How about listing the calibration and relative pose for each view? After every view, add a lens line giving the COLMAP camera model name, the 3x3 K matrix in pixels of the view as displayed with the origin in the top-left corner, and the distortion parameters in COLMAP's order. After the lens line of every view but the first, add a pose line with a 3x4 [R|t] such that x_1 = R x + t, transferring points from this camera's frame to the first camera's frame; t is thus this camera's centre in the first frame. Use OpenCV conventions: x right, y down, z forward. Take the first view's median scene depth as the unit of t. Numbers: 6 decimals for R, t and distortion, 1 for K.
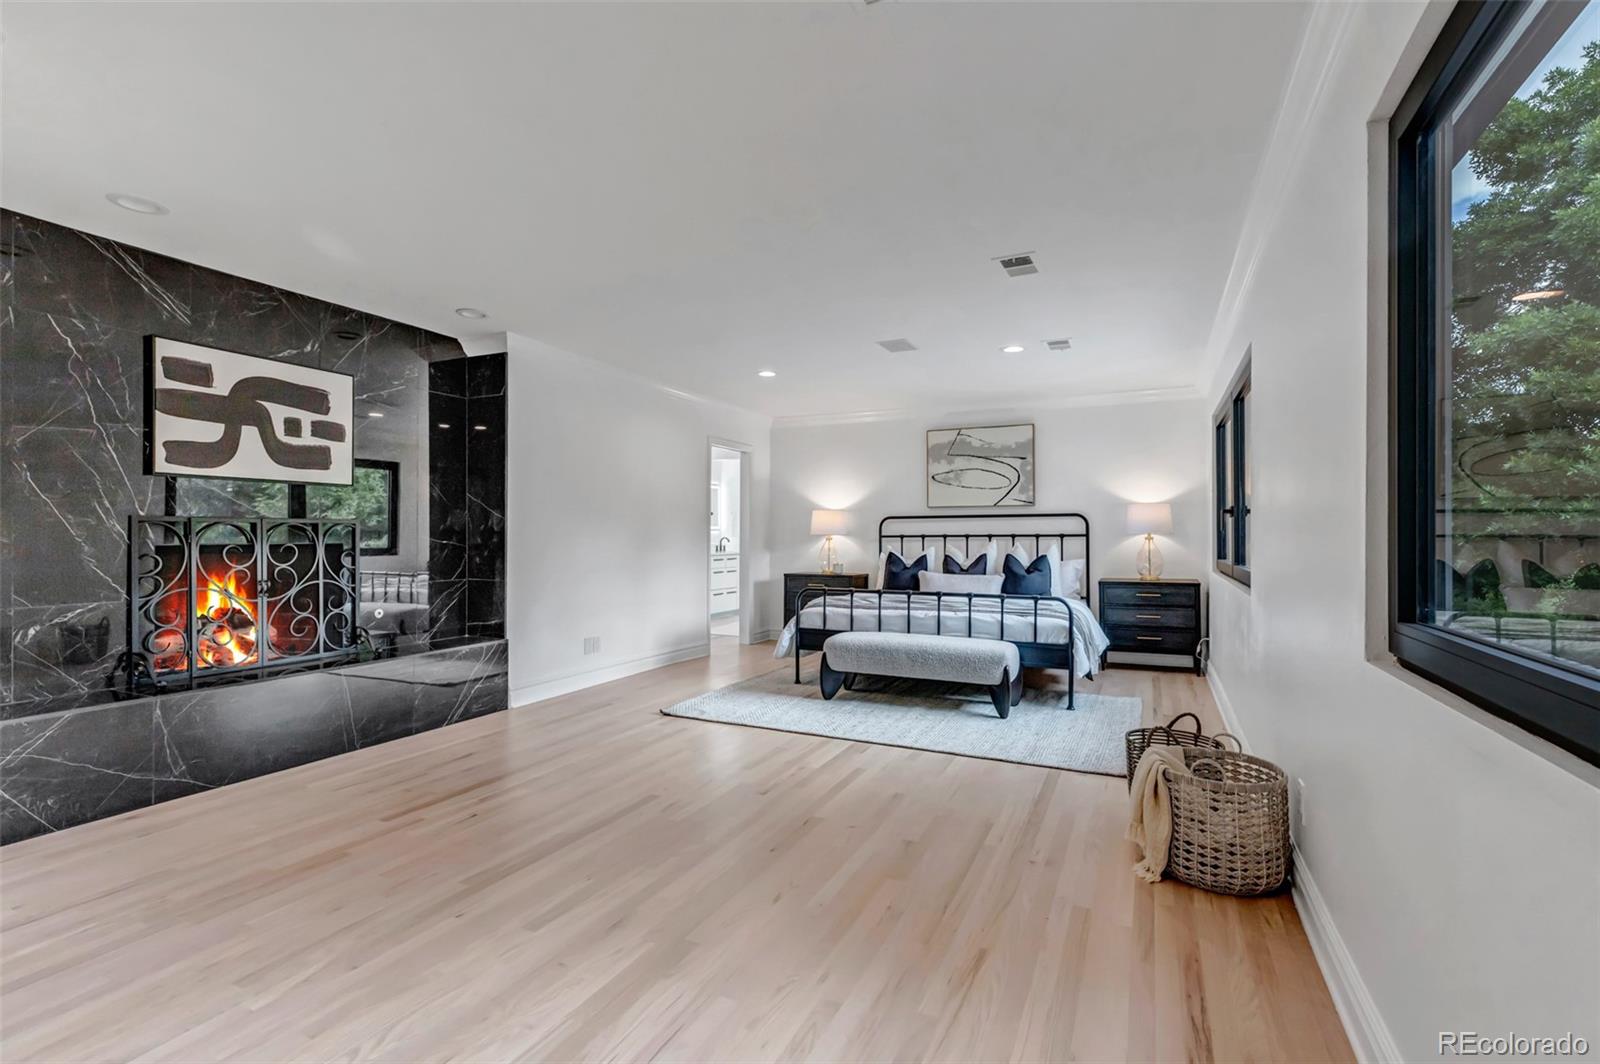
lens RADIAL K [[724.8, 0, 800.0], [0, 724.8, 532.0], [0, 0, 1]] dist [0.003360, -0.000080]
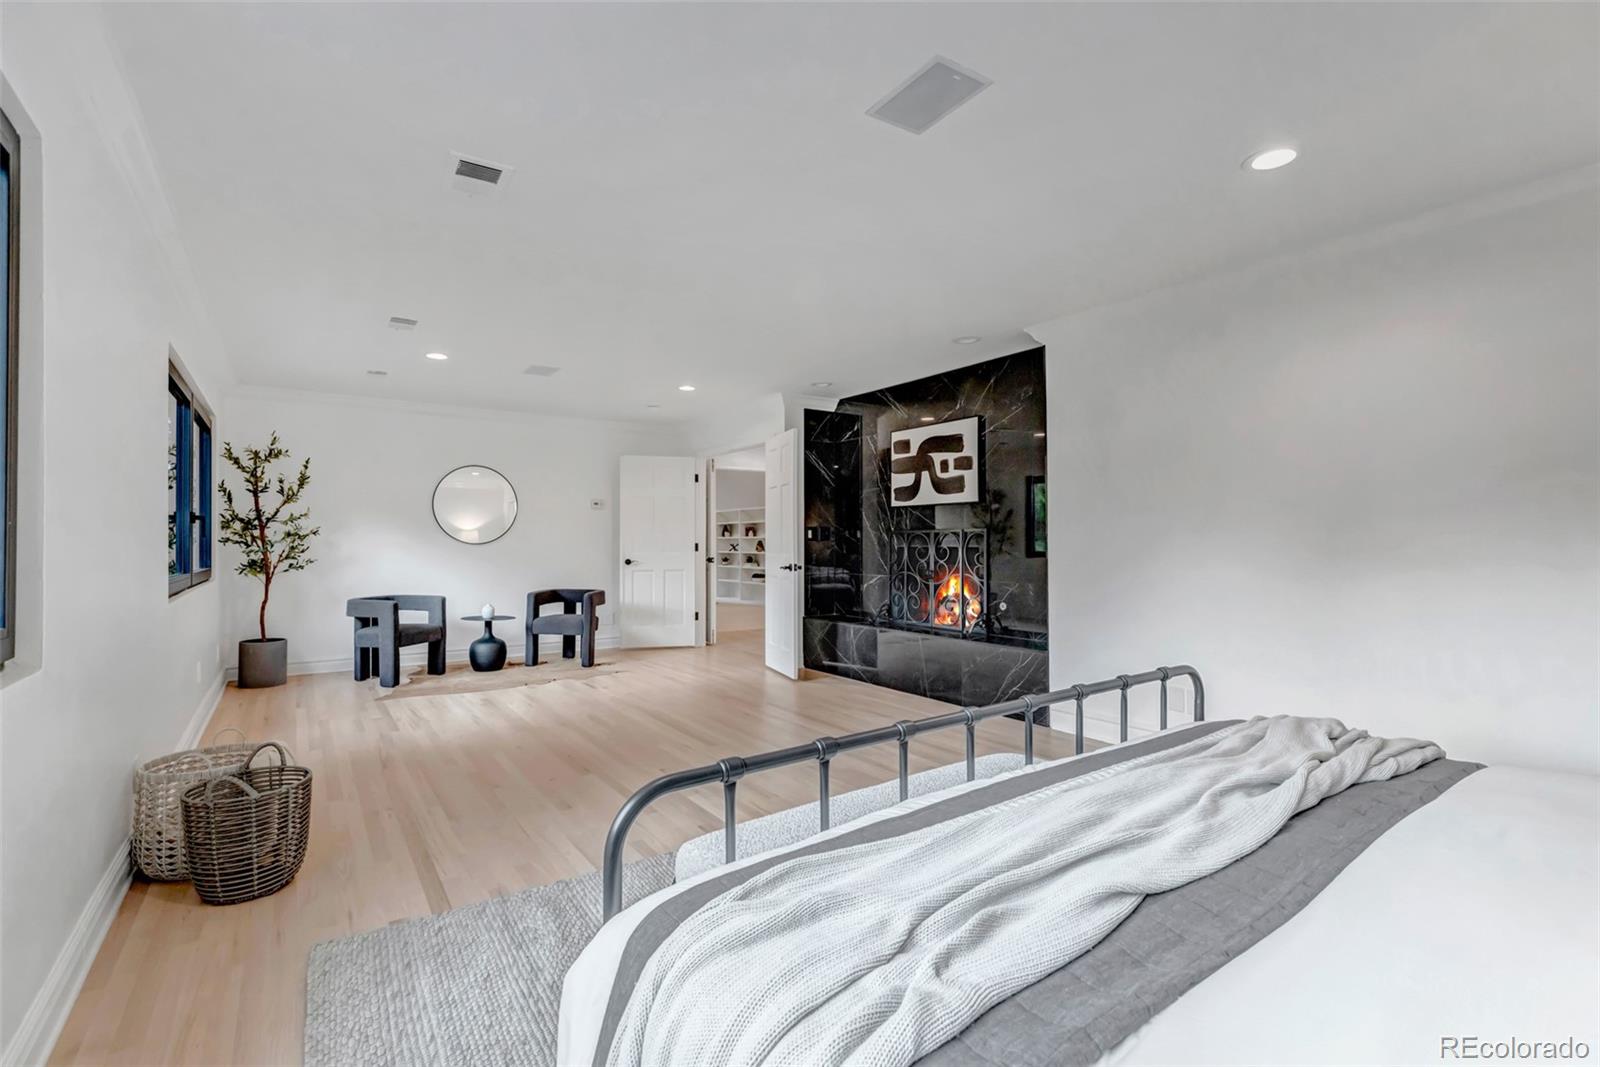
lens RADIAL K [[724.8, 0, 800.0], [0, 724.8, 533.5], [0, 0, 1]] dist [0.003360, -0.000080]
pose [[-0.491394, -0.009440, -0.870886, 0.731708], [0.004254, 0.999903, -0.013239, 0.007443], [0.870927, -0.010210, -0.491306, 1.538627]]
